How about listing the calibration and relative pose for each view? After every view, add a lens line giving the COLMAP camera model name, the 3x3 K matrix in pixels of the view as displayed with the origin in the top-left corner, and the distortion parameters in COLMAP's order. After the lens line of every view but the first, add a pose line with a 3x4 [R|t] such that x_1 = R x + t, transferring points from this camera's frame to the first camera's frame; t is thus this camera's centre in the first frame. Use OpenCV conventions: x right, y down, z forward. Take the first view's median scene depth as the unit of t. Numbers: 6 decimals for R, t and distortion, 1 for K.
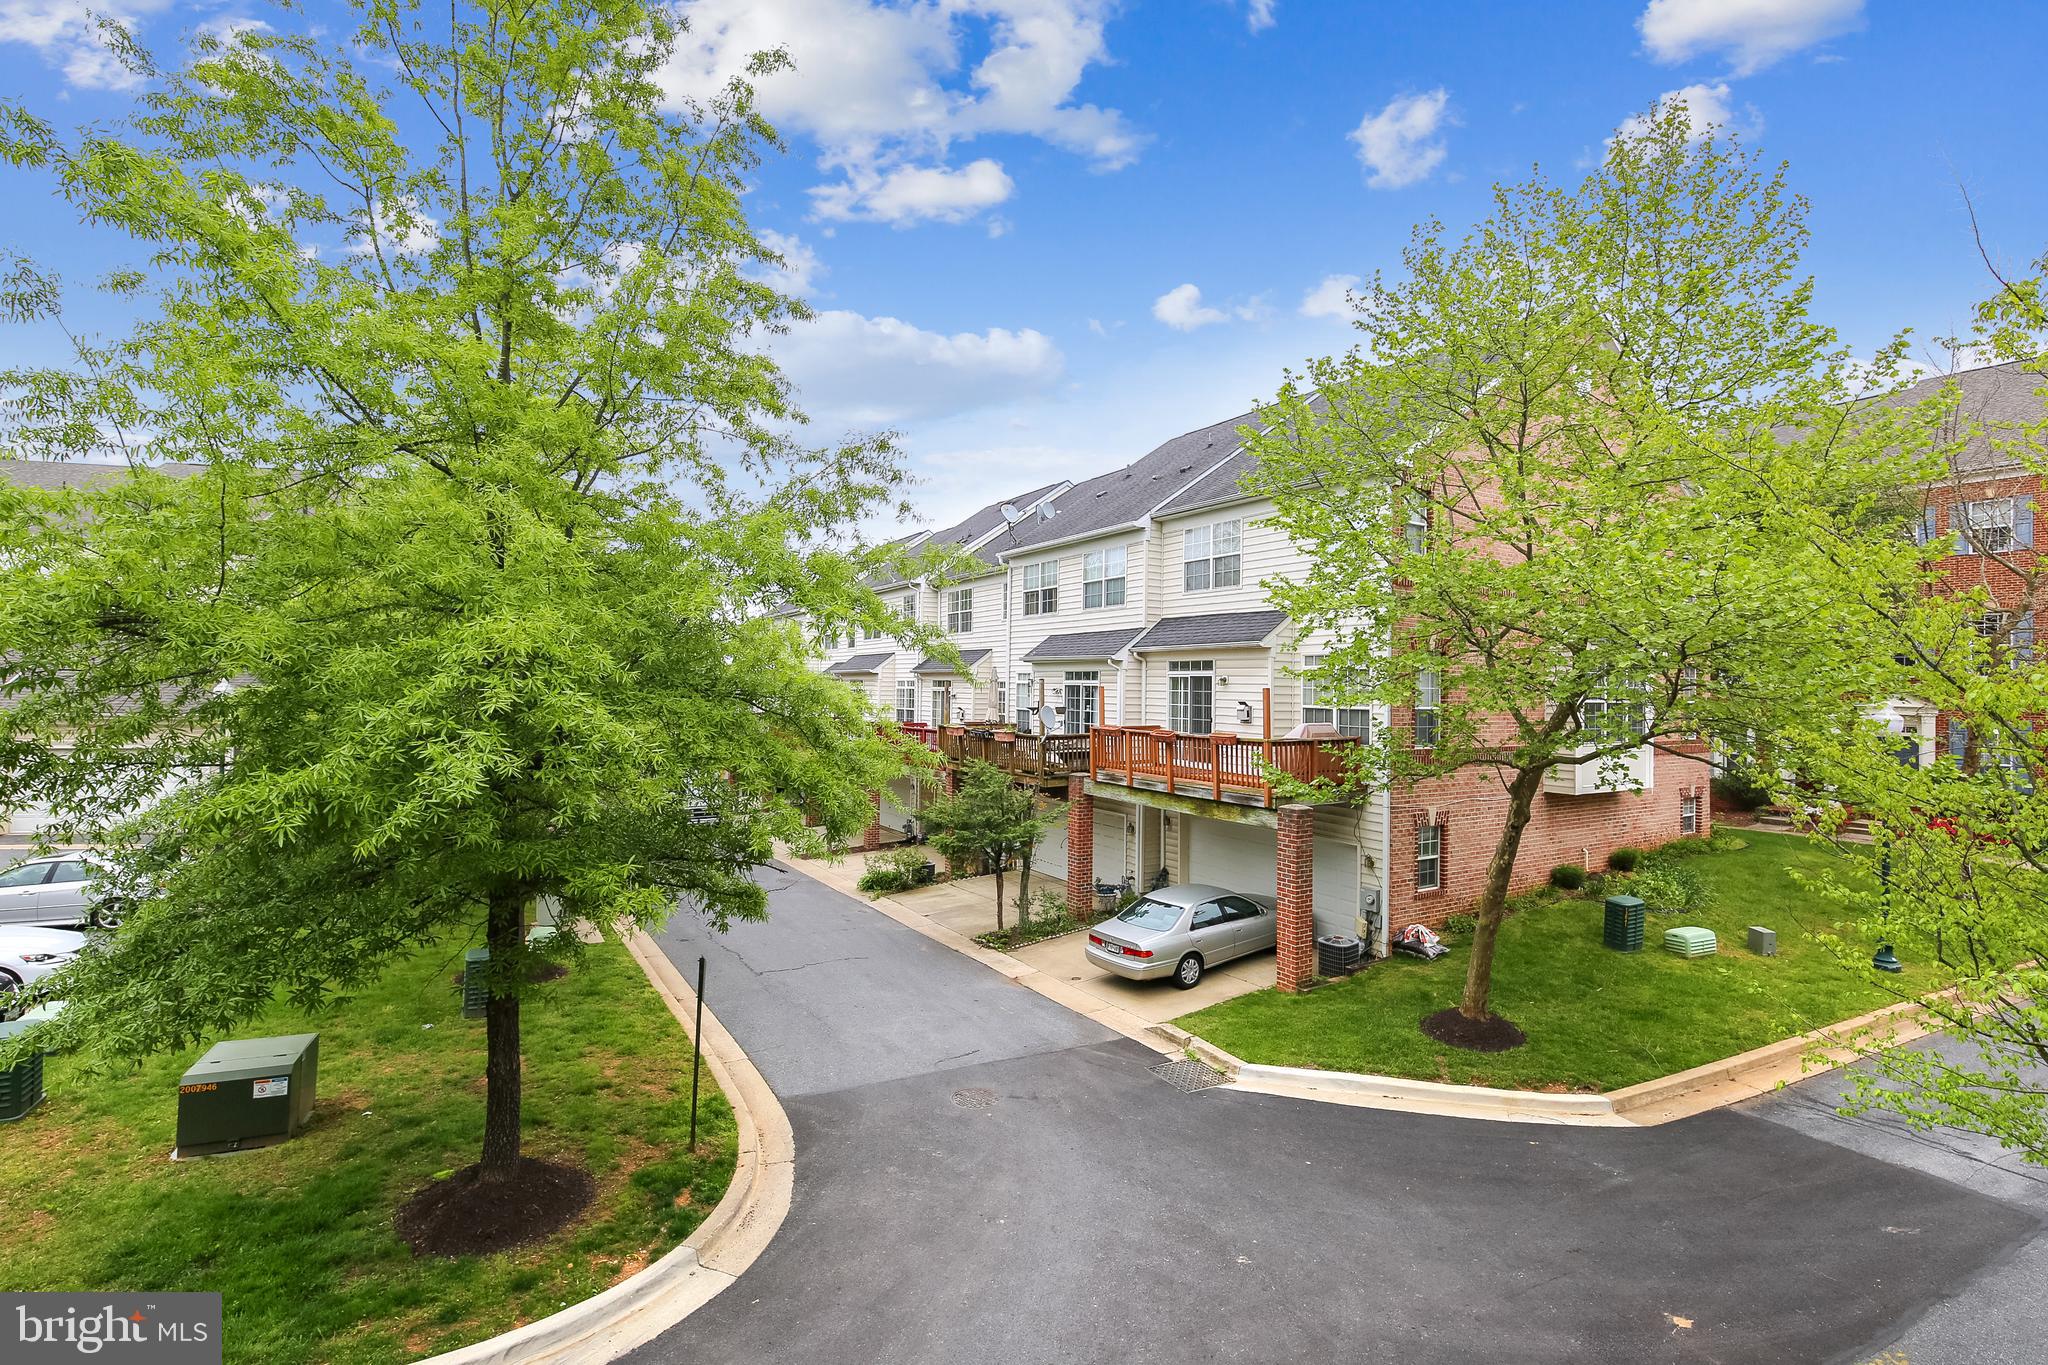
lens RADIAL K [[906.0, 0, 1019.4], [0, 906.0, 680.1], [0, 0, 1]] dist [0.016919, -0.011306]
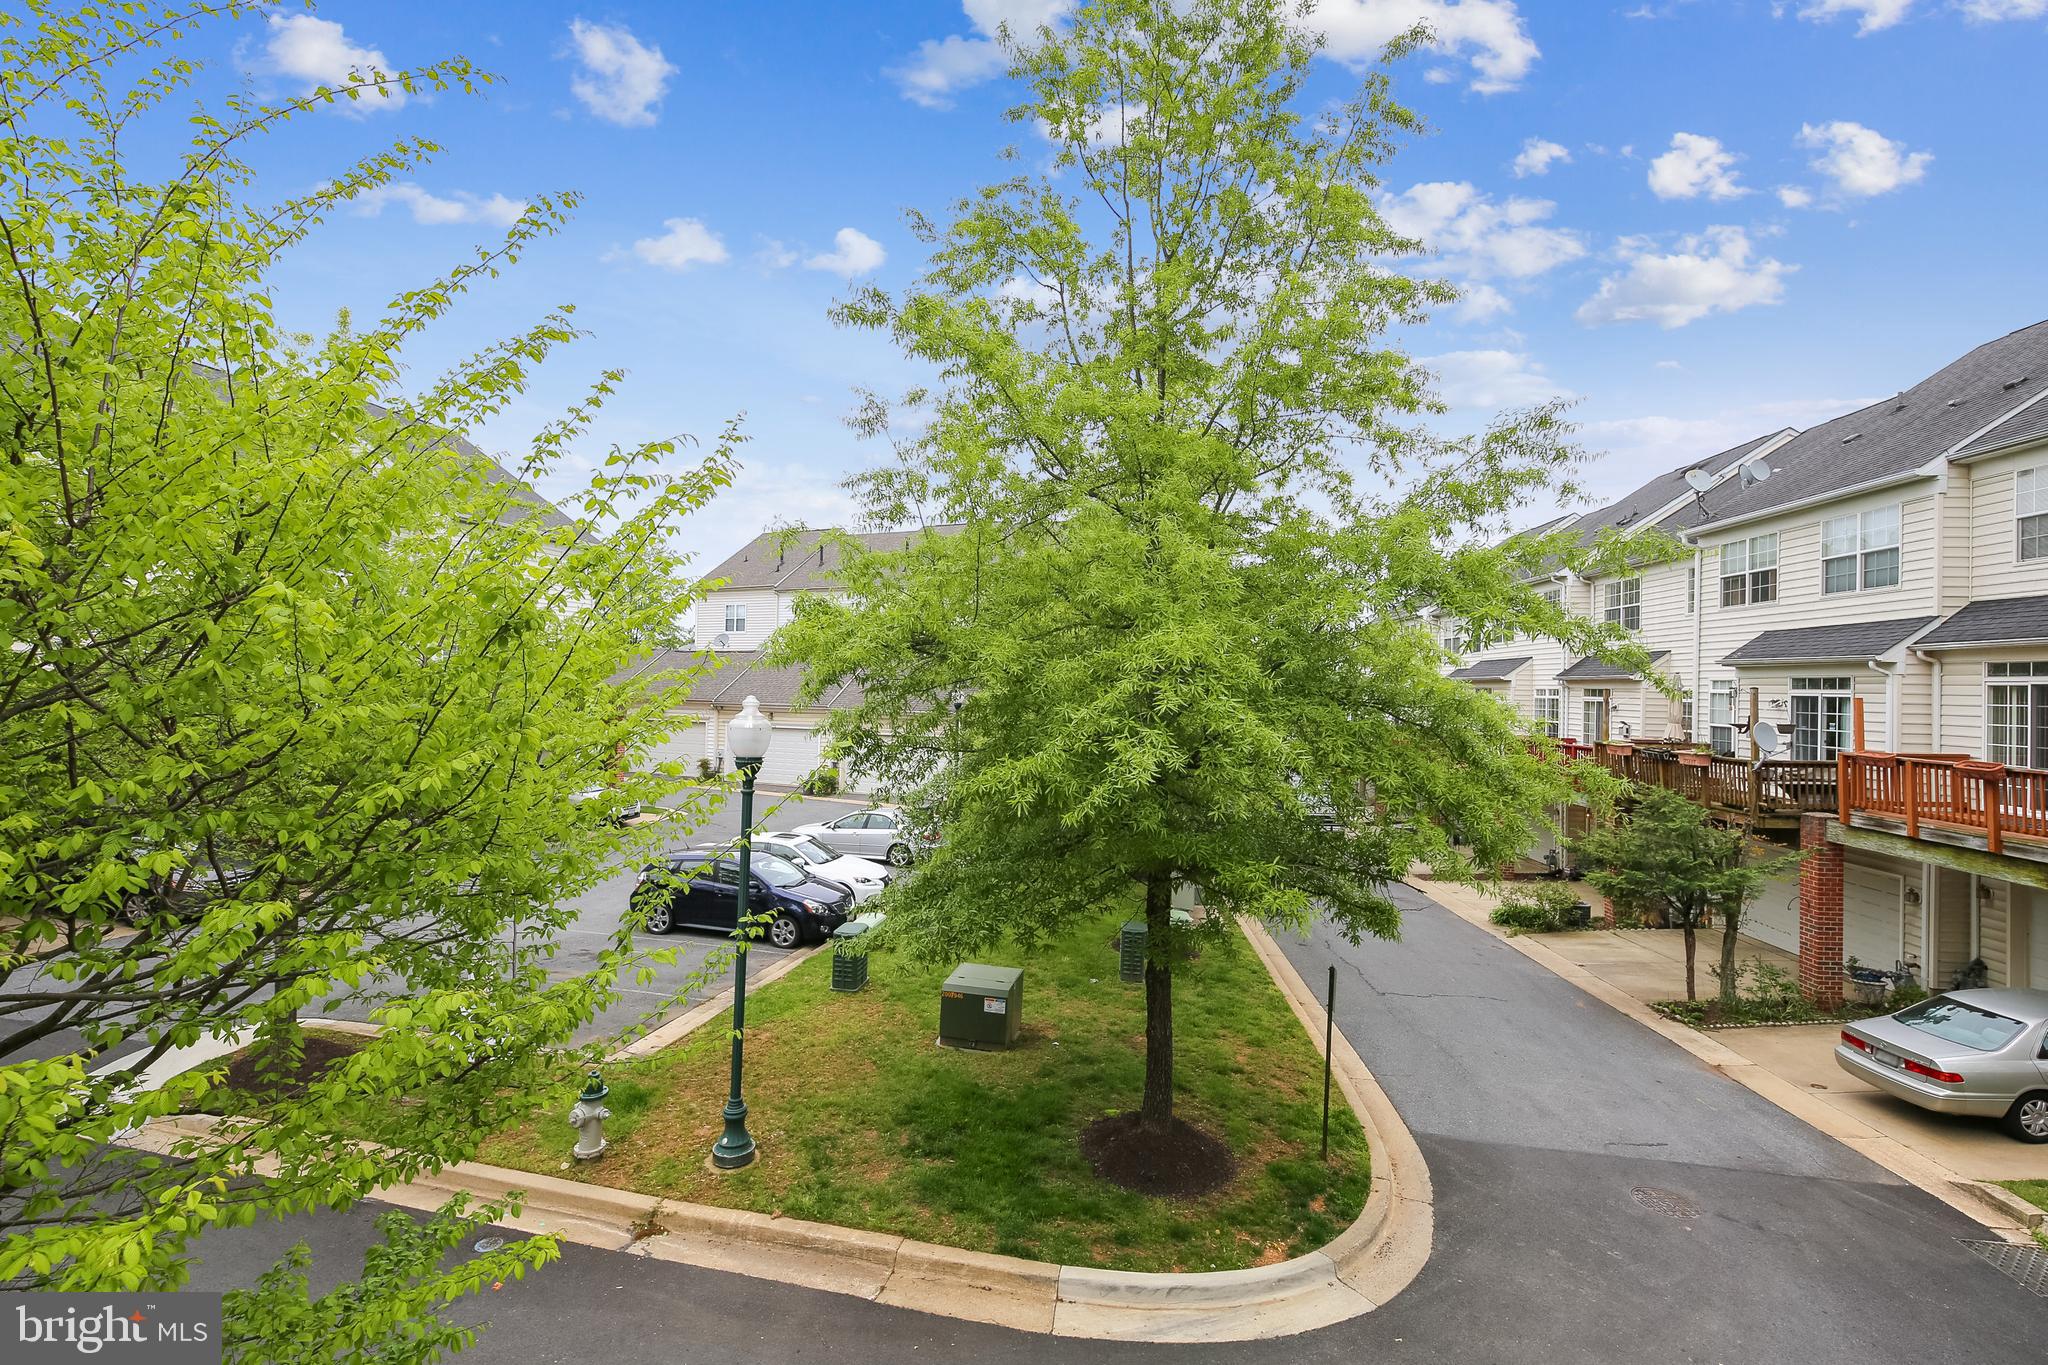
lens RADIAL K [[910.6, 0, 1023.9], [0, 910.6, 677.4], [0, 0, 1]] dist [0.016707, -0.009854]
pose [[0.804709, -0.003272, -0.593660, -0.029165], [-0.003357, 0.999944, -0.010062, -0.000090], [0.593660, 0.010090, 0.804653, -0.009550]]
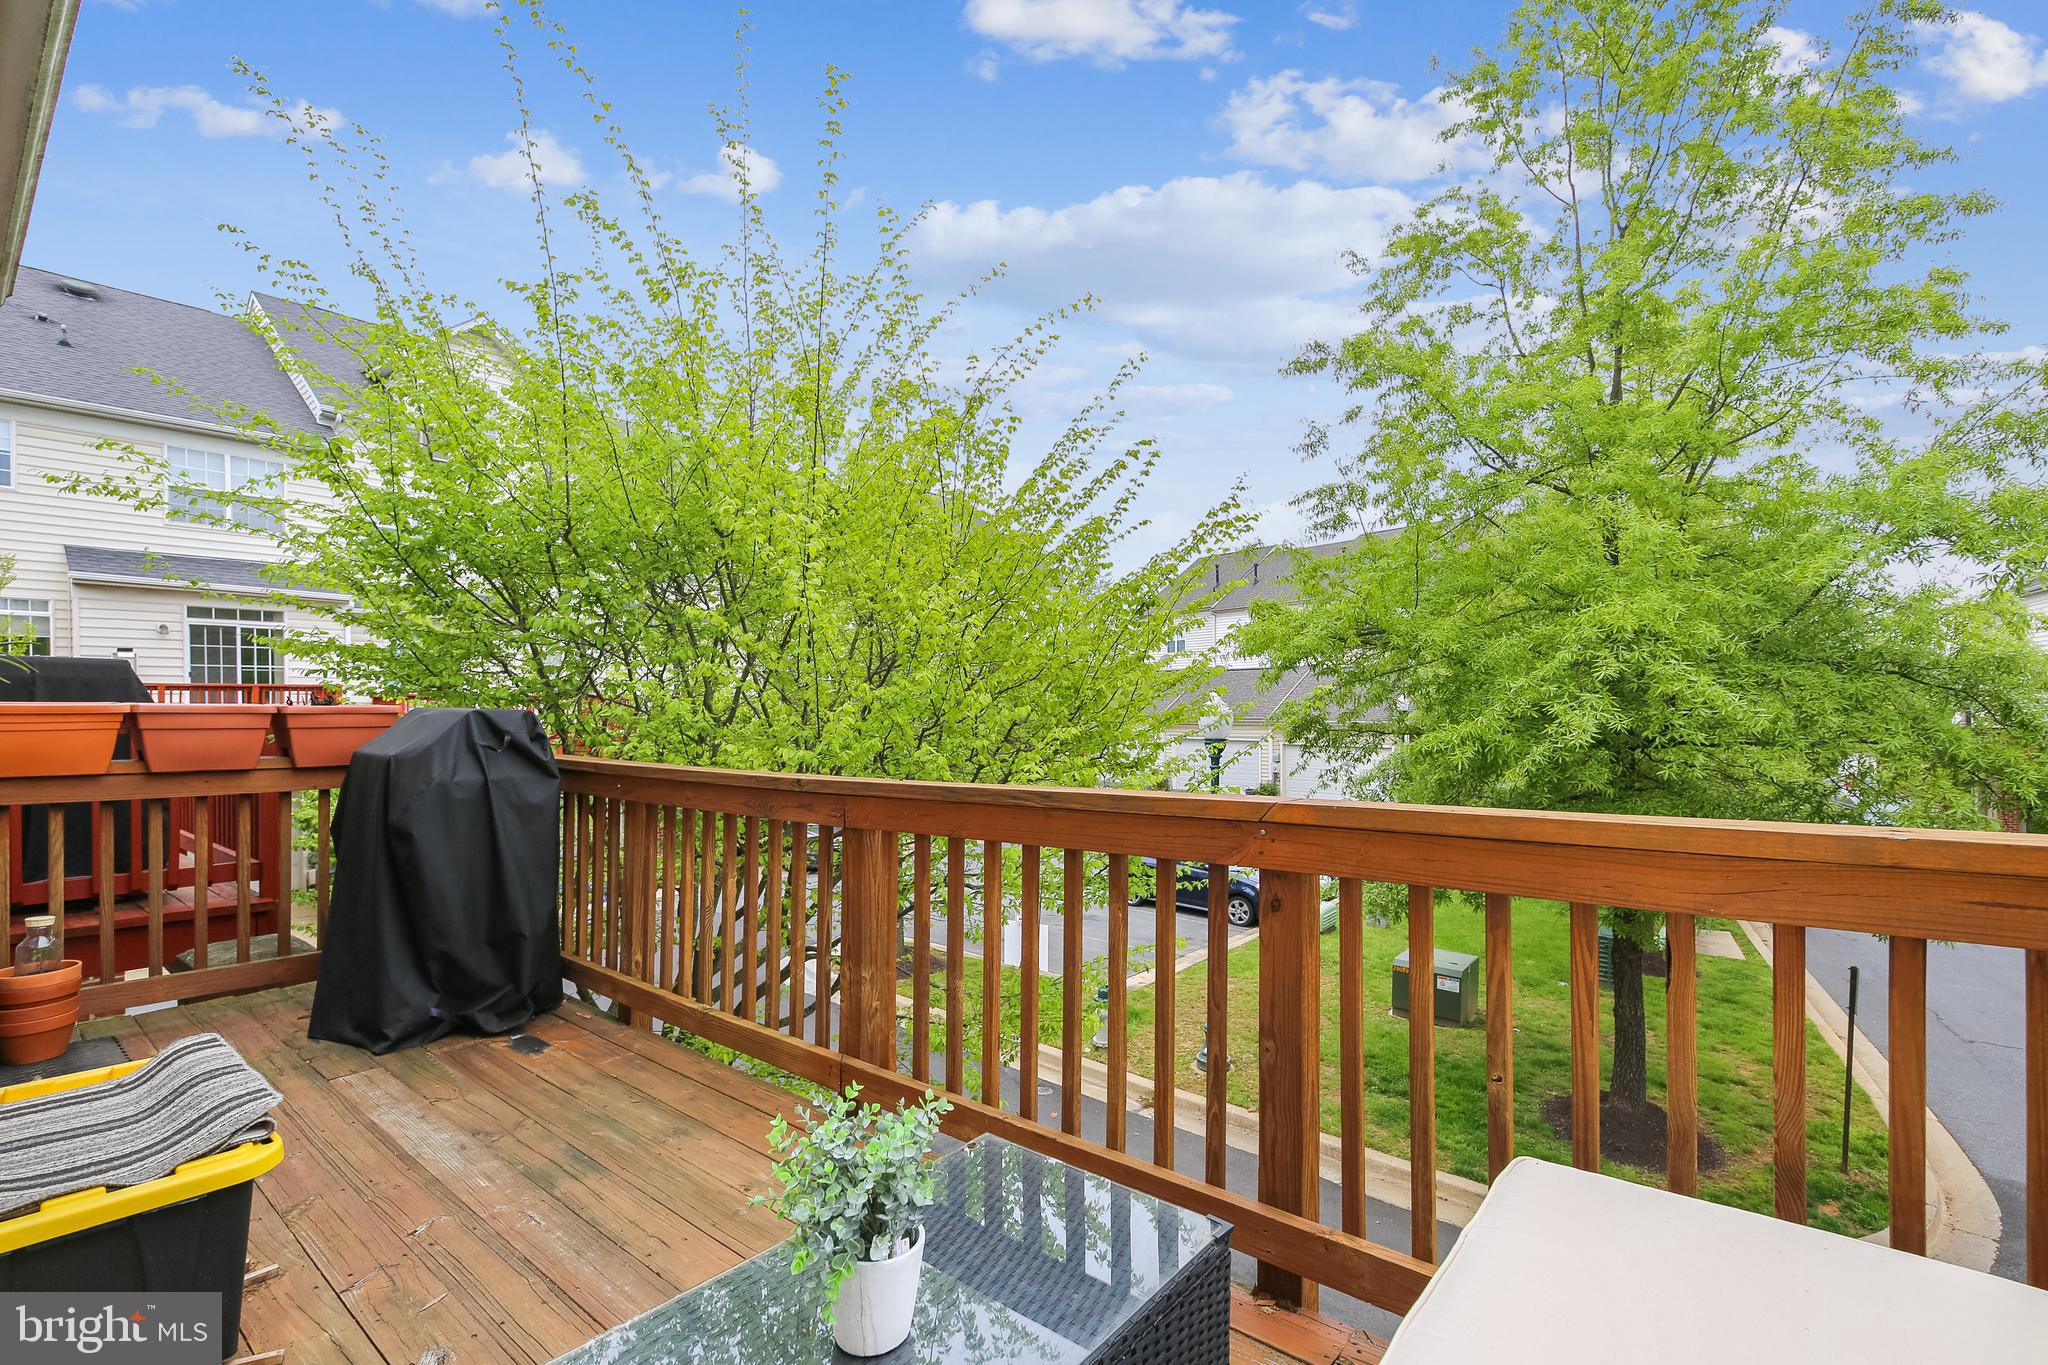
lens RADIAL K [[929.6, 0, 1021.2], [0, 929.6, 715.0], [0, 0, 1]] dist [0.016774, -0.010661]
pose [[0.455237, -0.009467, -0.890320, 0.117543], [0.020920, 0.999781, 0.000066, 0.042022], [0.890125, -0.018656, 0.455335, -0.176080]]
